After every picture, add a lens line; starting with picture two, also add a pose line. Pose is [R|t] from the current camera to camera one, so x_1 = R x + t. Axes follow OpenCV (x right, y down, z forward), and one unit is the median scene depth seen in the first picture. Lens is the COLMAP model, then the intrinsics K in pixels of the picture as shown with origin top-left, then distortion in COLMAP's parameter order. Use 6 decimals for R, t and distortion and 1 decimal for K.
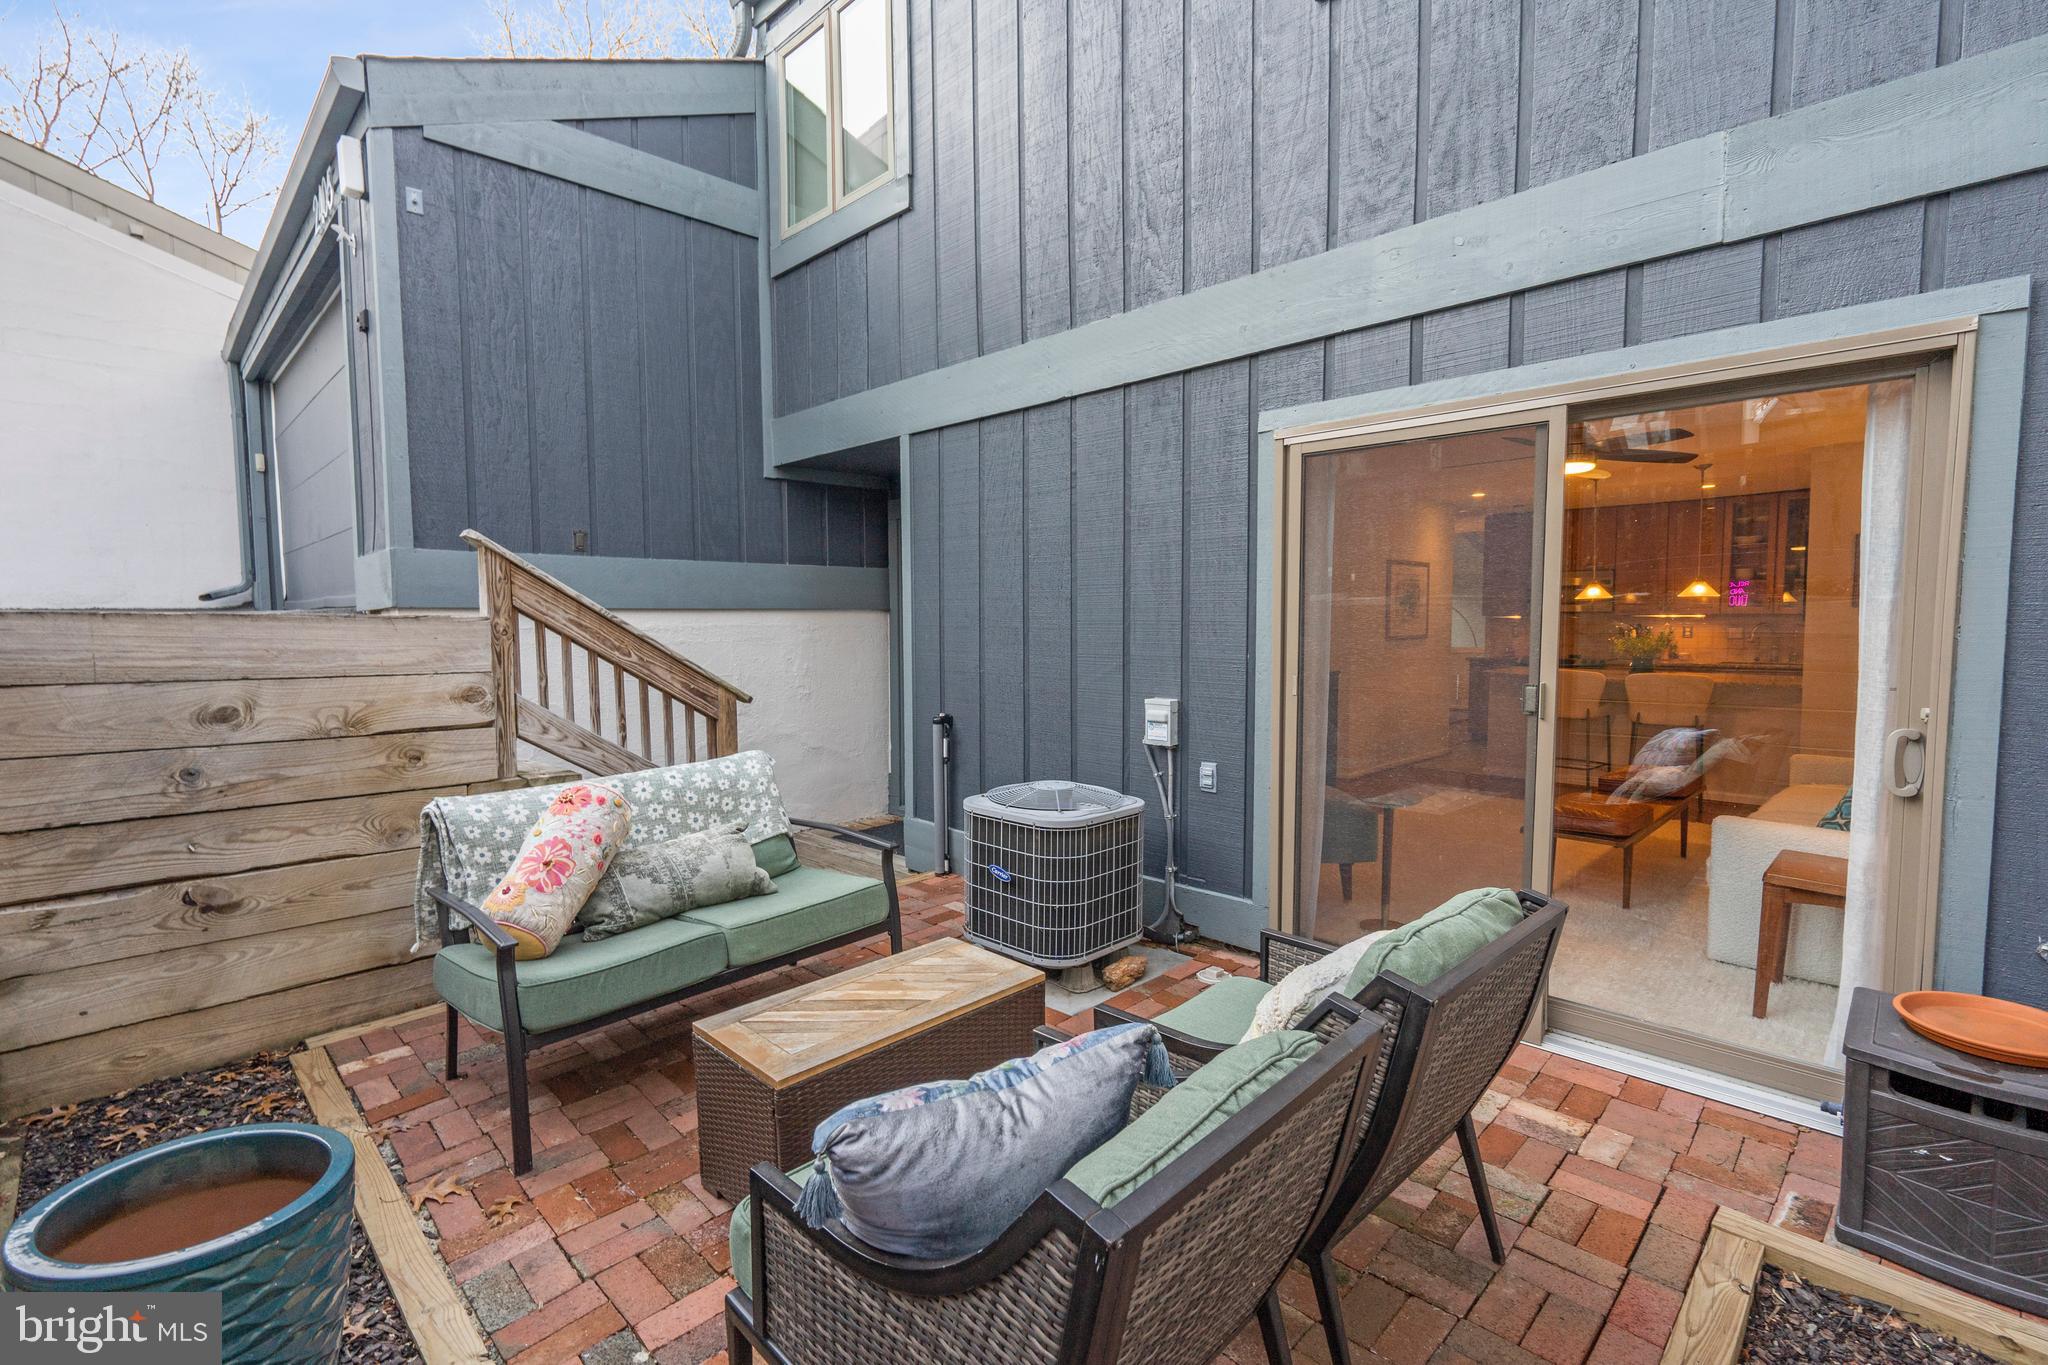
lens RADIAL K [[931.7, 0, 1004.7], [0, 931.7, 679.2], [0, 0, 1]] dist [-0.003482, 0.000633]
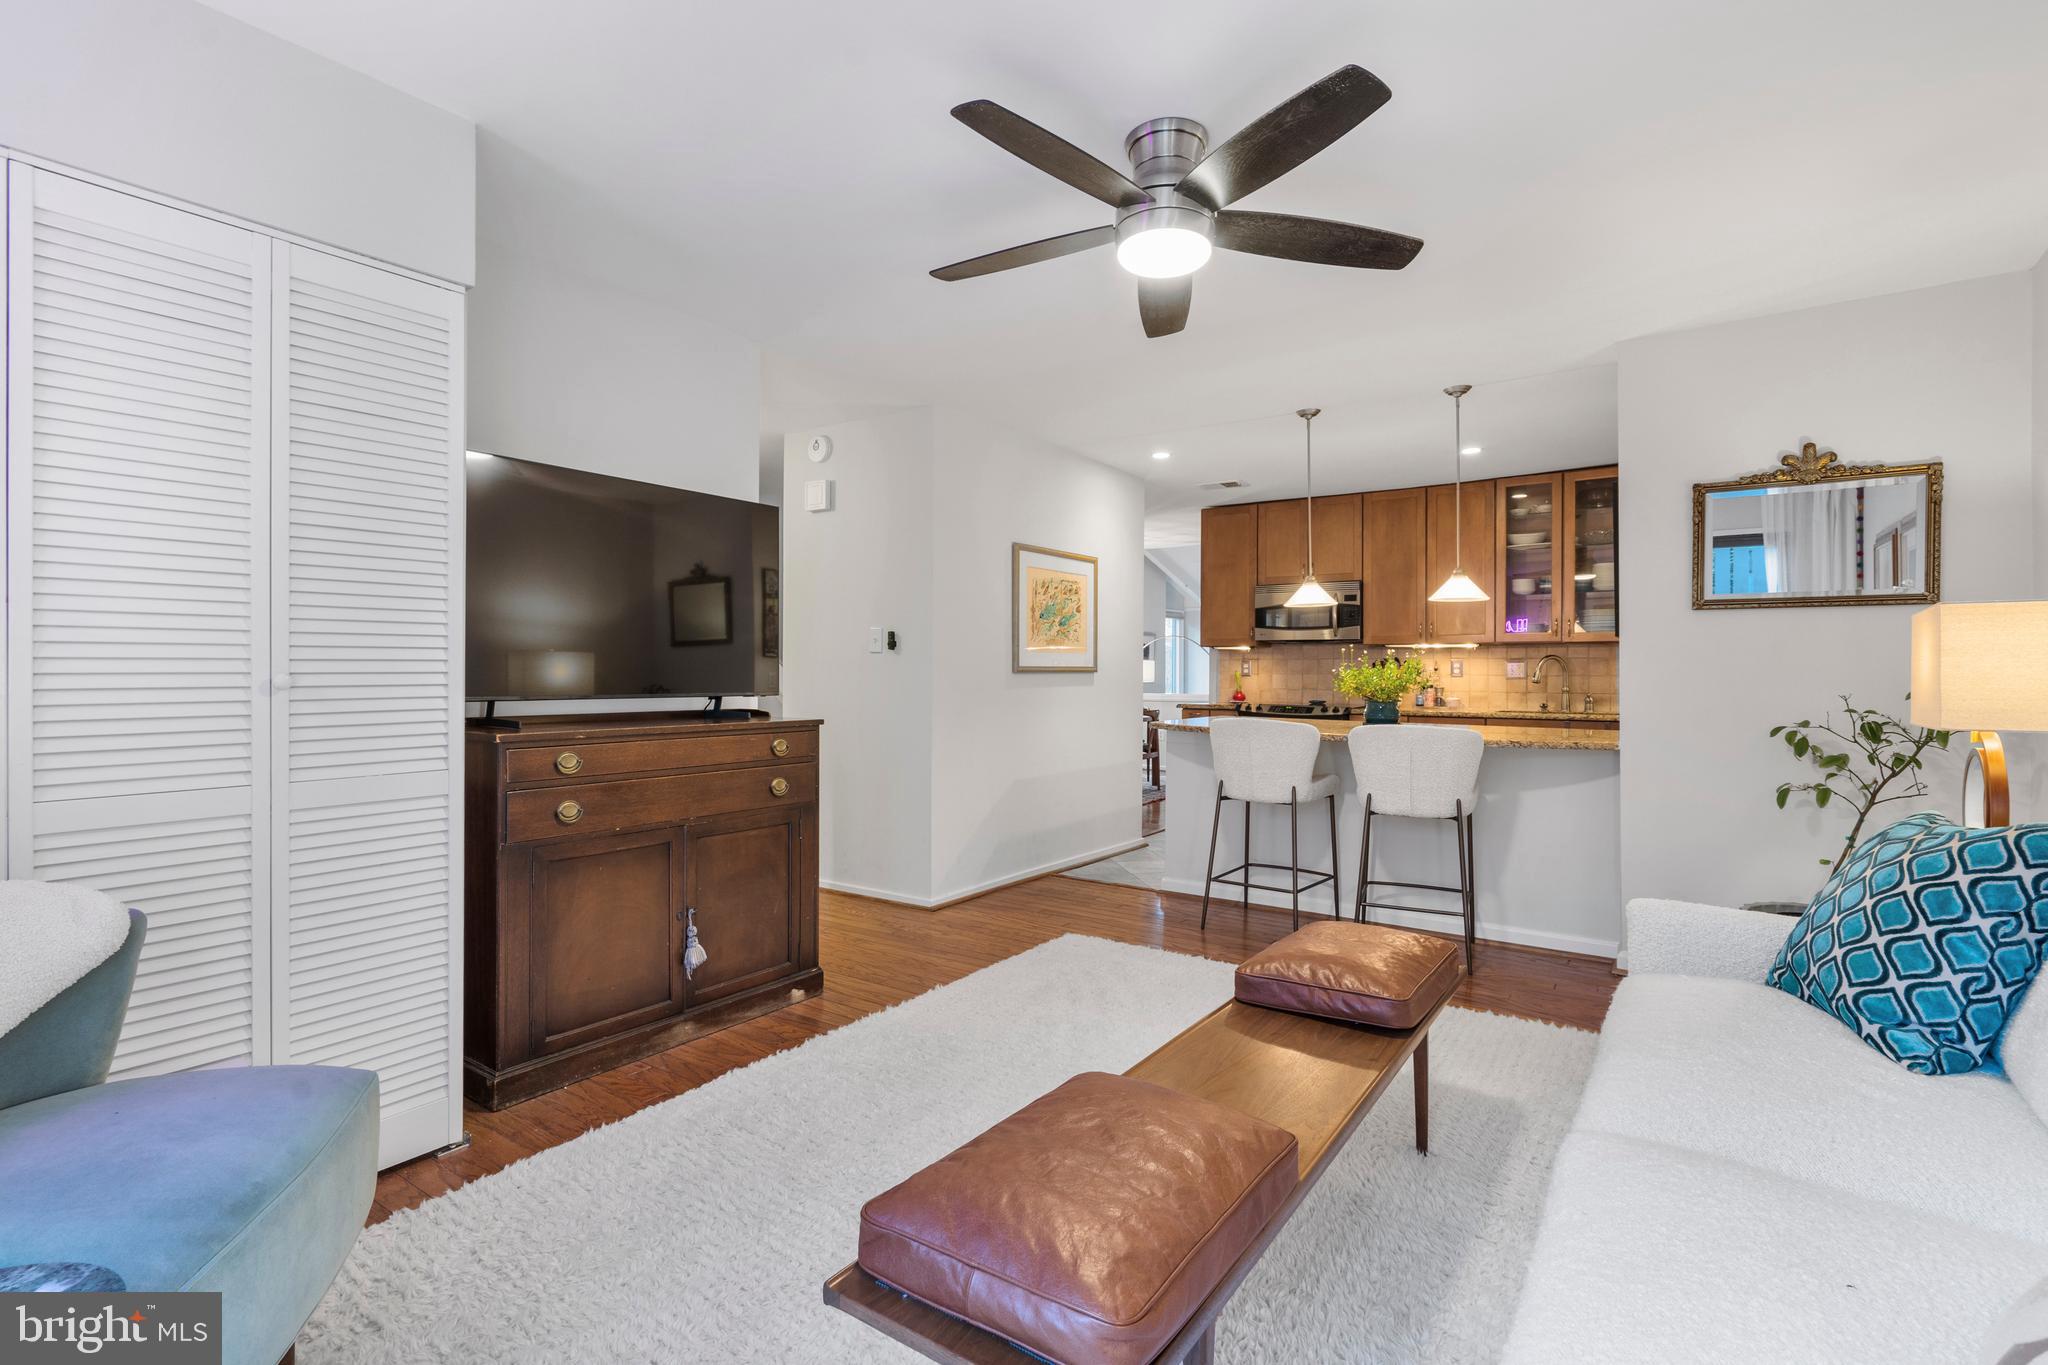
lens RADIAL K [[966.8, 0, 1010.3], [0, 966.8, 671.6], [0, 0, 1]] dist [-0.000907, 0.000355]
pose [[0.983457, 0.011042, 0.180803, 0.278494], [0.000609, 0.997933, -0.064260, -0.000967], [-0.181138, 0.063307, 0.981418, 0.352609]]
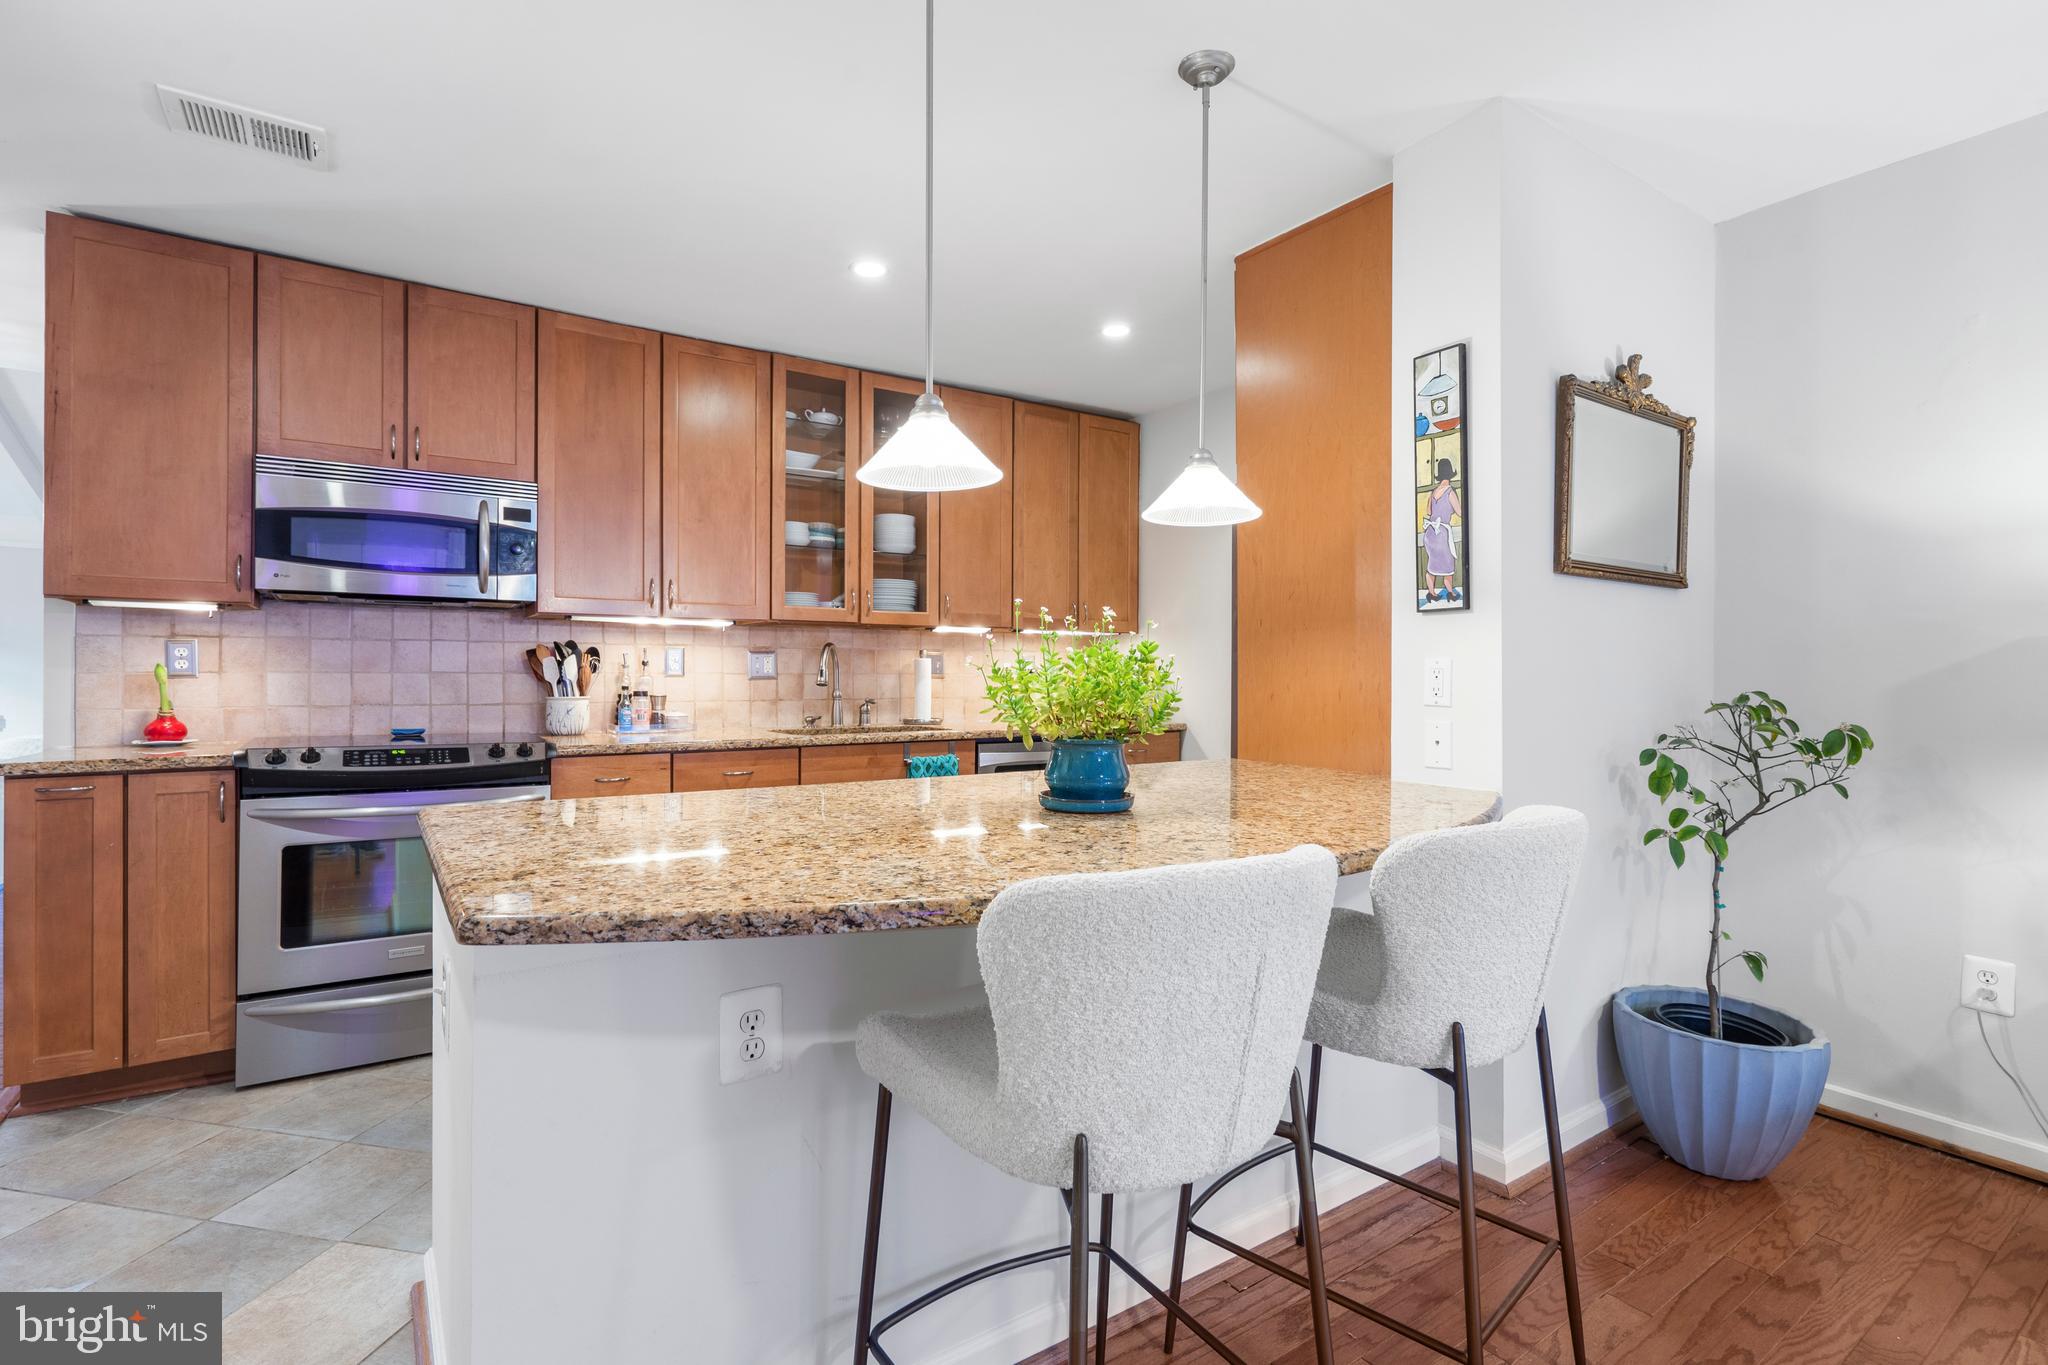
lens RADIAL K [[944.6, 0, 1006.9], [0, 944.6, 674.5], [0, 0, 1]] dist [0.000341, 0.000679]
pose [[0.184813, 0.004680, 0.982763, 0.364368], [0.056957, 0.998257, -0.015465, -0.032166], [-0.981122, 0.058833, 0.184224, 0.823422]]
